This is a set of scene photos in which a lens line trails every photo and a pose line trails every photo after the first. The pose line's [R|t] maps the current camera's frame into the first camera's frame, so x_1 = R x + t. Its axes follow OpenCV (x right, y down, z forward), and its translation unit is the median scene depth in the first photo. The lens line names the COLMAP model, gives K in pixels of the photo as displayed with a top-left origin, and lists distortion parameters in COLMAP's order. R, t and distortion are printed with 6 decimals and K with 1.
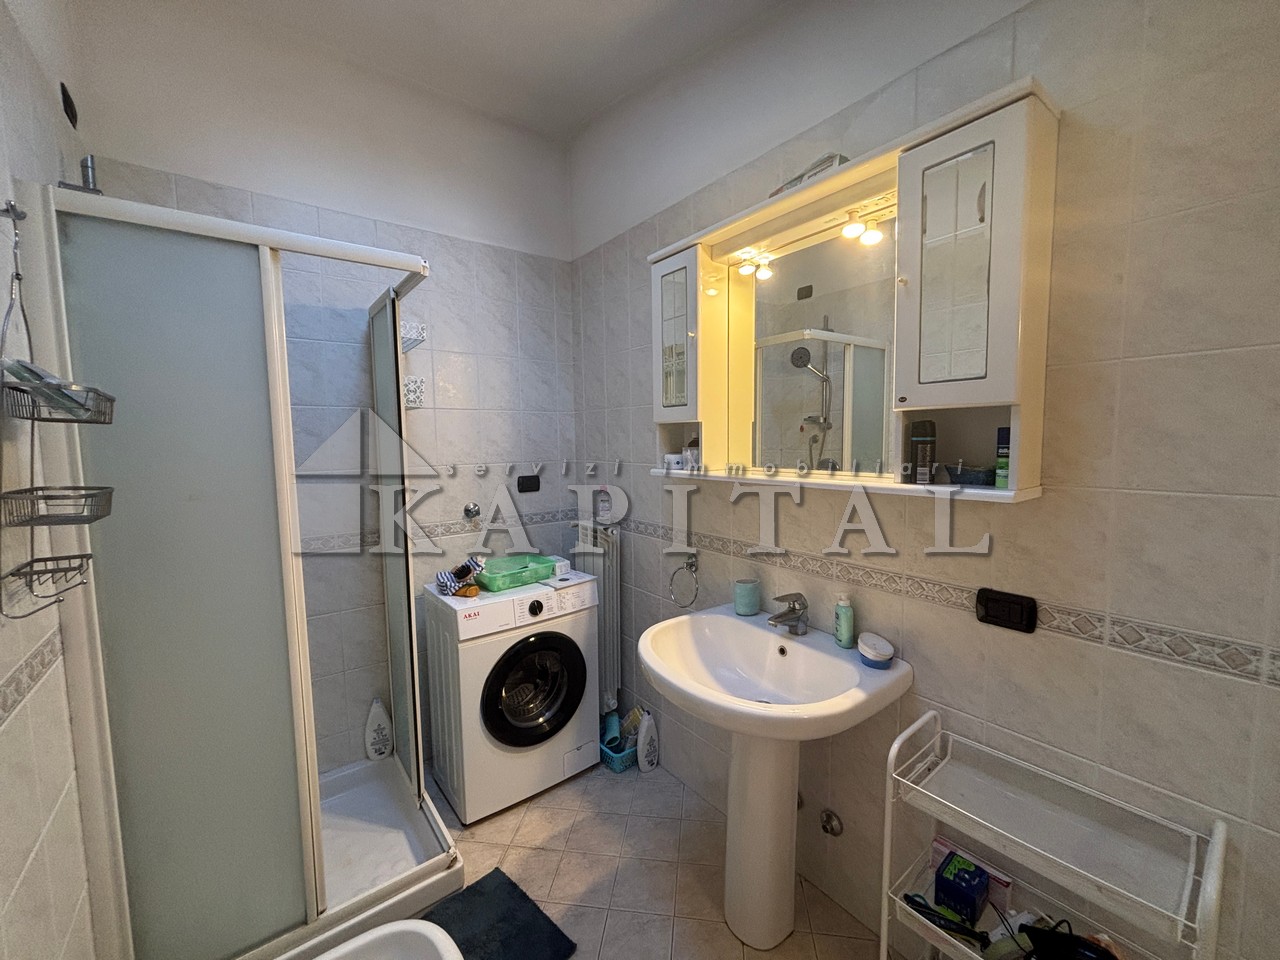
lens RADIAL K [[508.8, 0, 640.4], [0, 508.8, 476.3], [0, 0, 1]] dist [-0.015078, 0.000734]
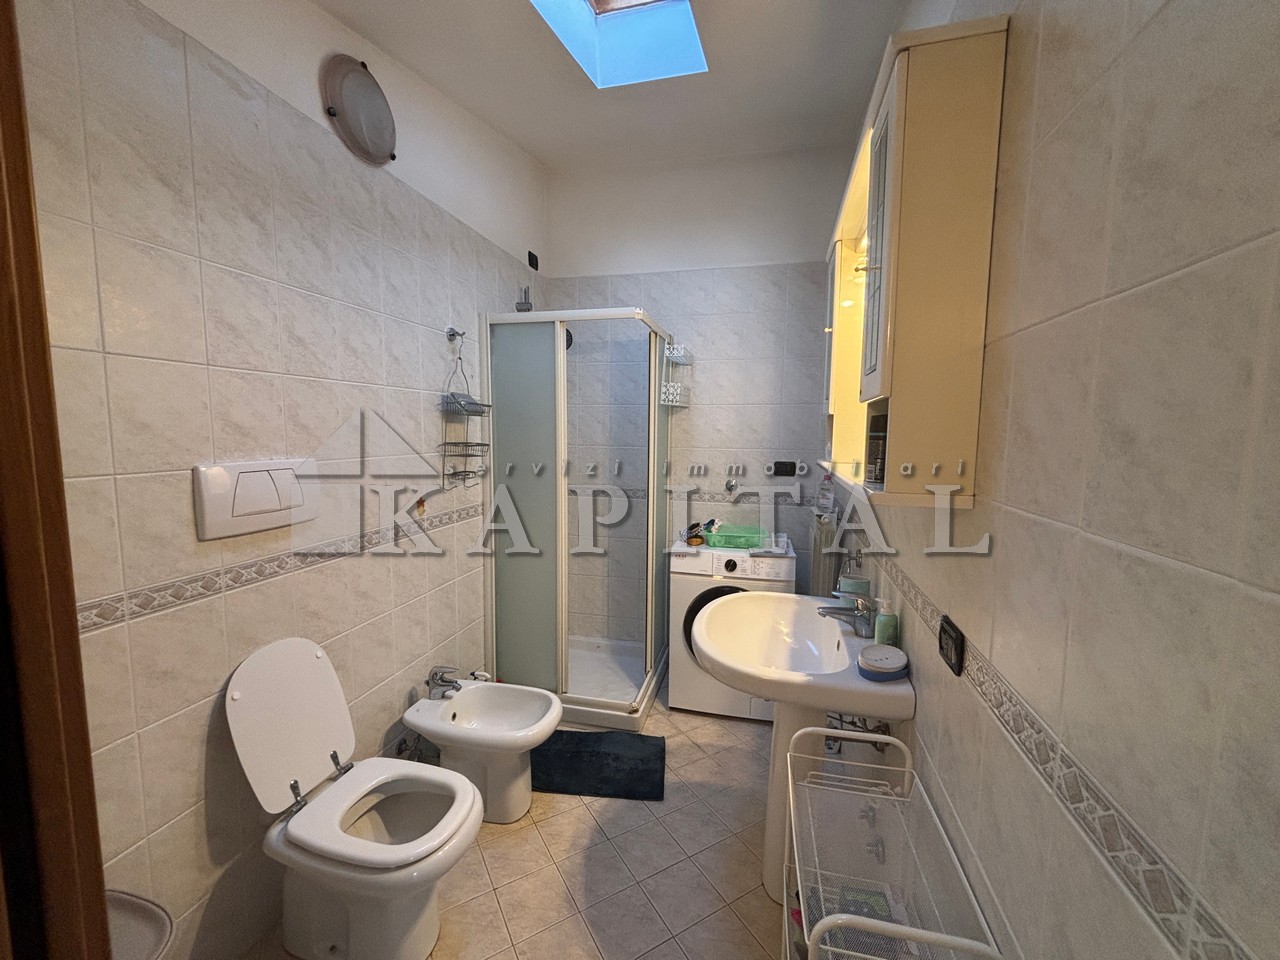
lens RADIAL K [[508.8, 0, 645.6], [0, 508.8, 478.7], [0, 0, 1]] dist [-0.015078, 0.000734]
pose [[0.618338, 0.095180, -0.780128, 0.619640], [-0.076620, 0.995212, 0.060691, -0.010715], [0.782169, 0.022245, 0.622670, 0.064747]]
